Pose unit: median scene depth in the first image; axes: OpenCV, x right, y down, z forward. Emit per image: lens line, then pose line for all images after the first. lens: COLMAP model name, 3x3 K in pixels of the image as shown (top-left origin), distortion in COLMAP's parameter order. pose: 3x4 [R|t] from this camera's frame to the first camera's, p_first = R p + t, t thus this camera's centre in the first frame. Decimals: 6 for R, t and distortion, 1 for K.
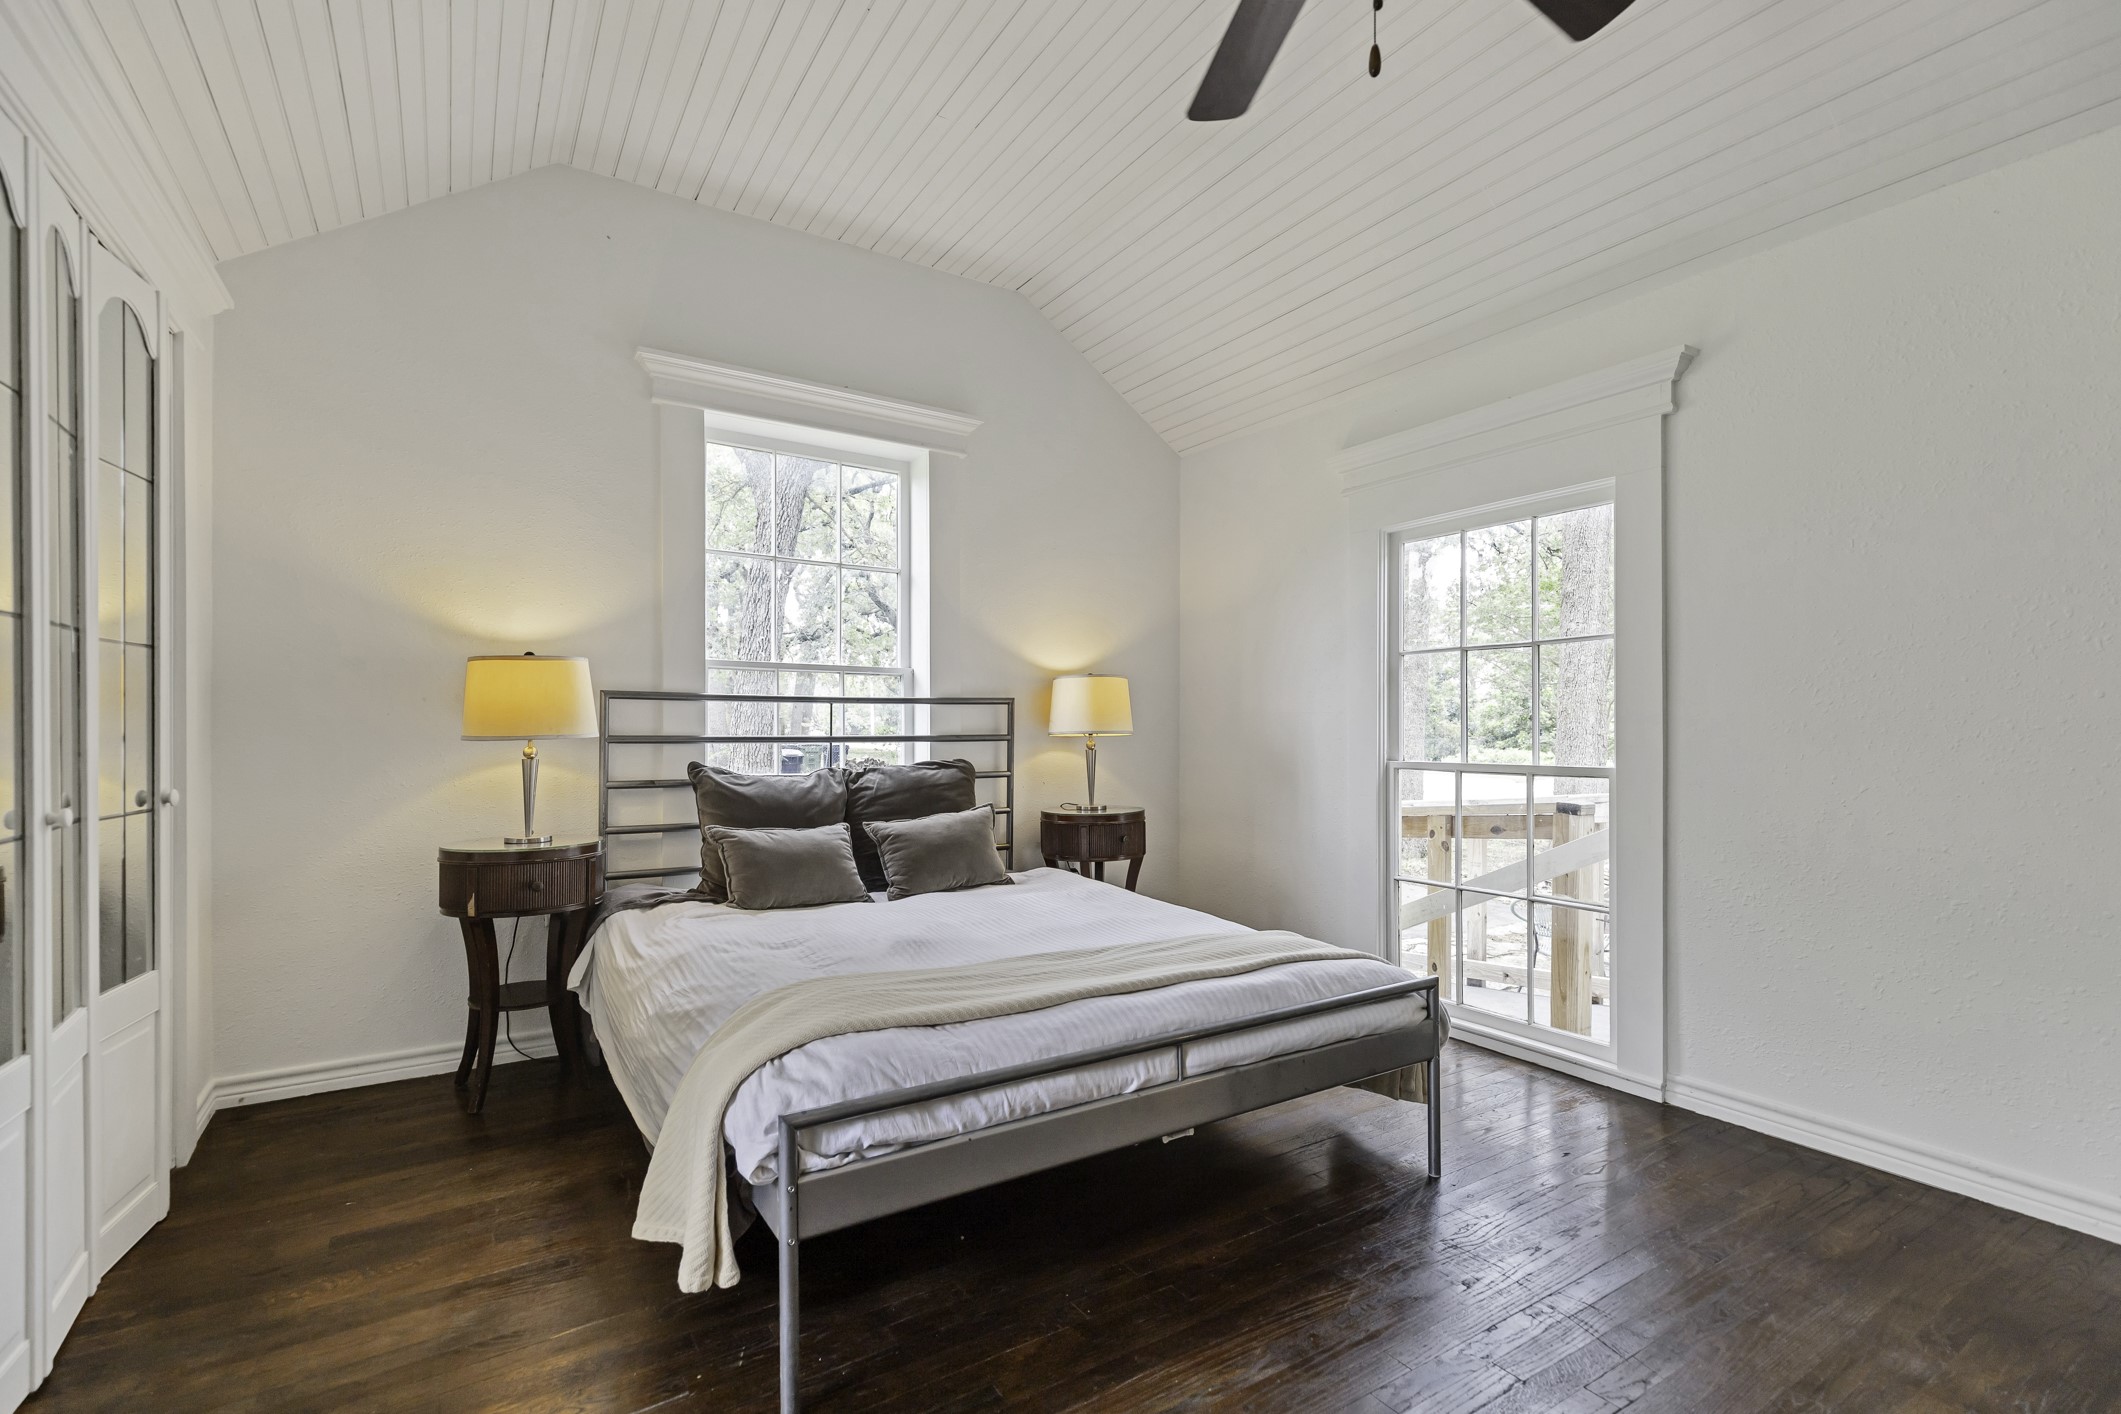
lens RADIAL K [[963.4, 0, 1060.5], [0, 963.4, 707.0], [0, 0, 1]] dist [0.000308, -0.000330]
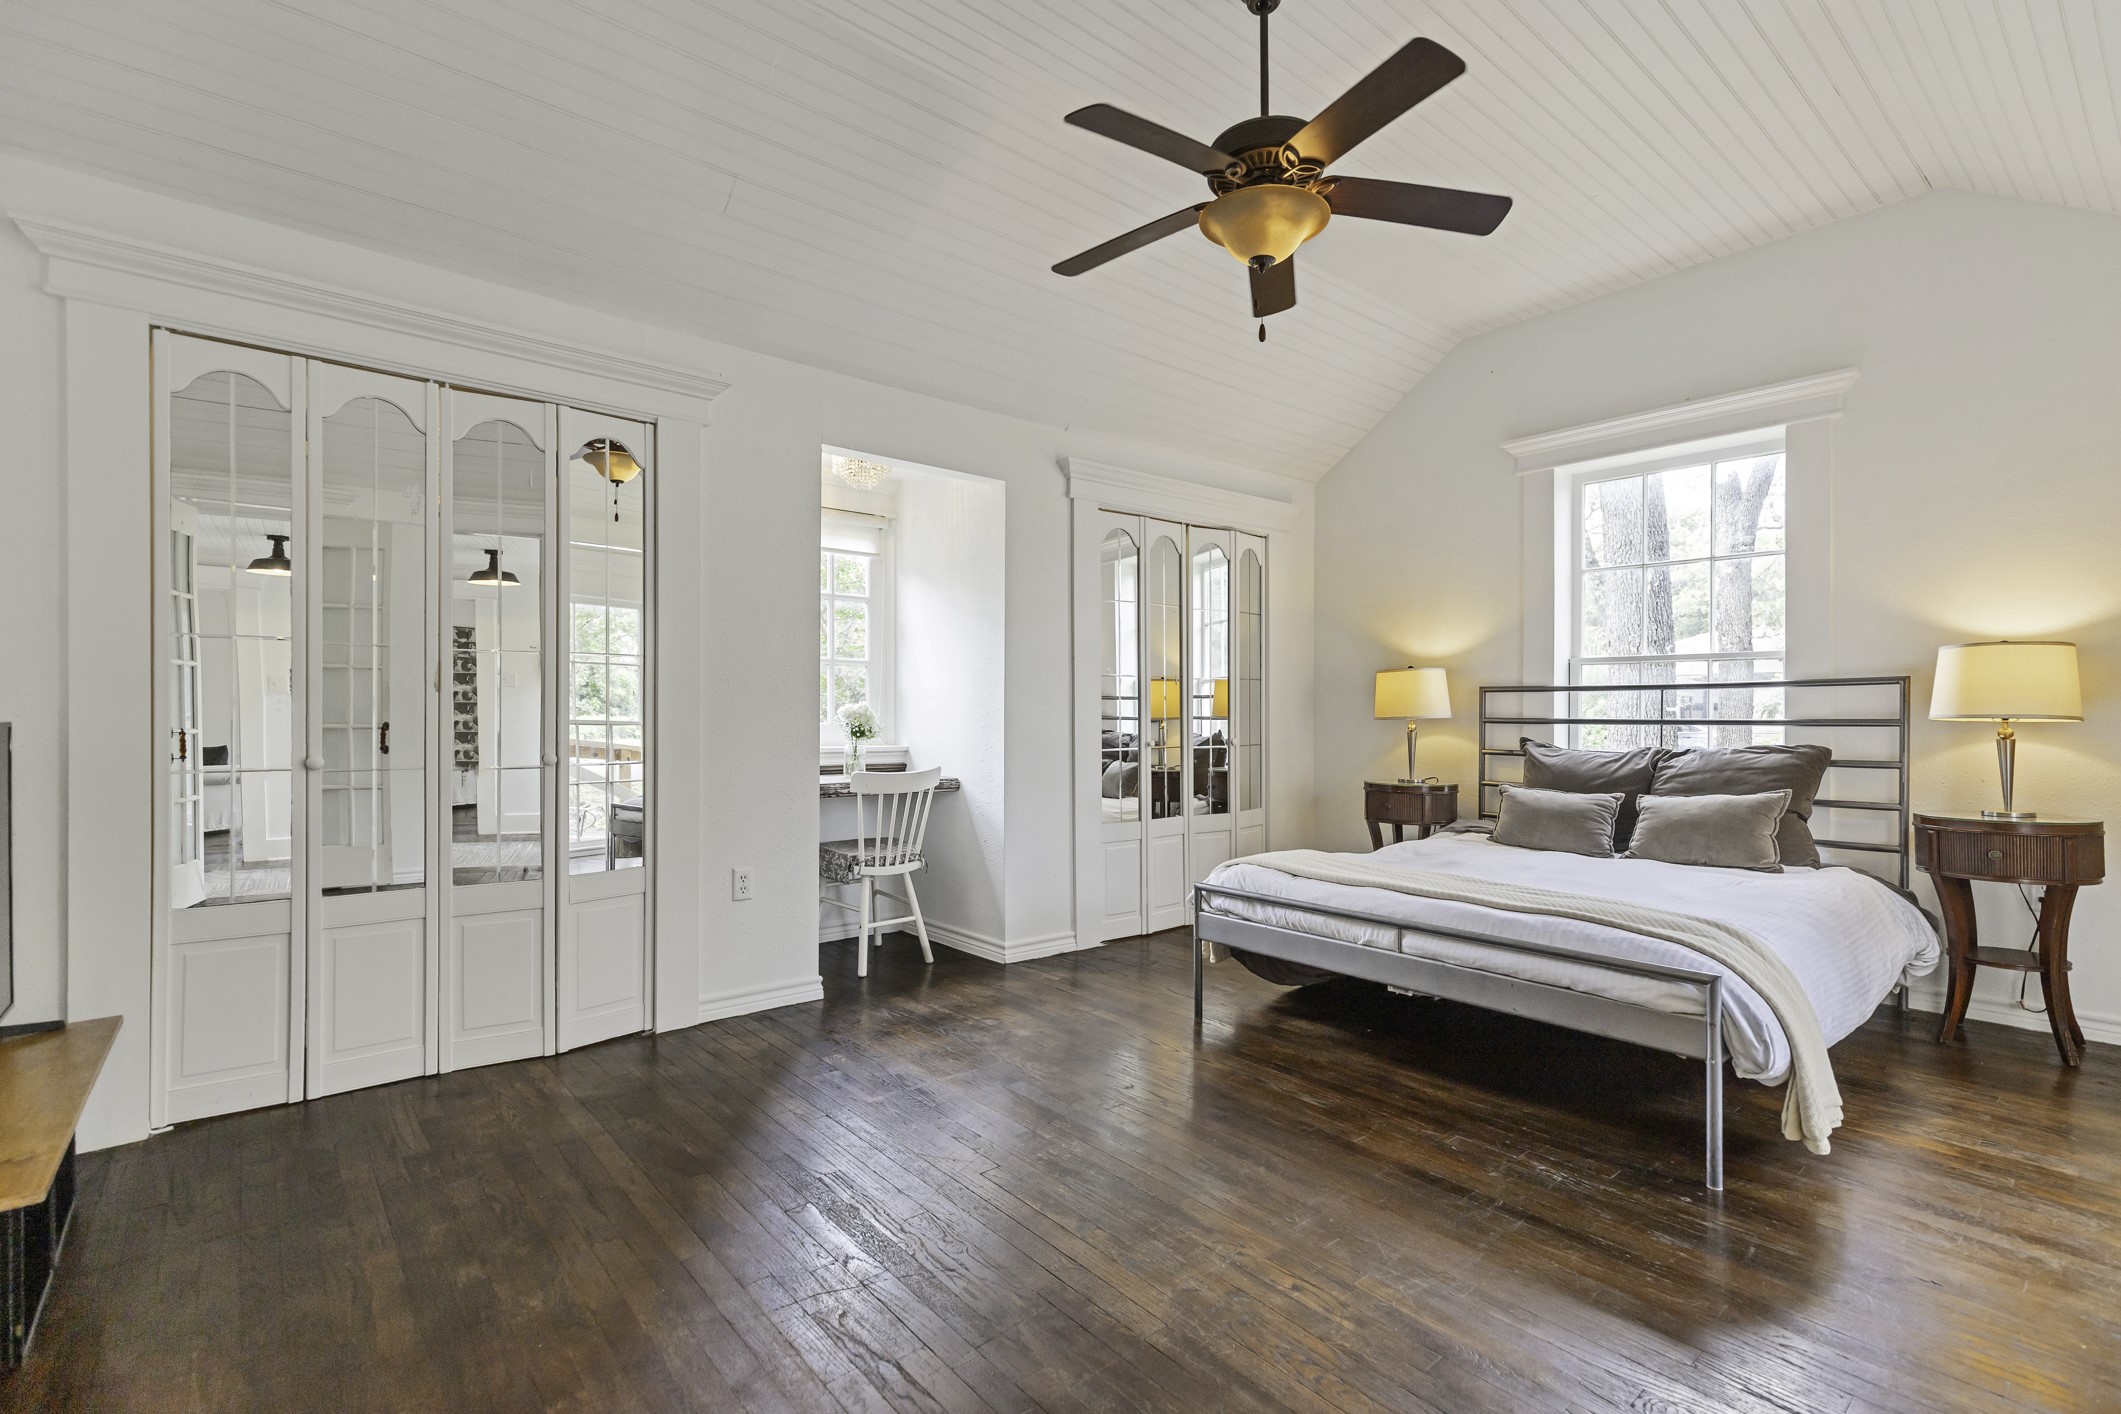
lens RADIAL K [[963.4, 0, 1060.5], [0, 963.4, 707.0], [0, 0, 1]] dist [0.000308, -0.000330]
pose [[0.111928, -0.010574, -0.993660, 0.849930], [0.021370, 0.999738, -0.008231, 0.011154], [0.993487, -0.020314, 0.112124, 0.191908]]
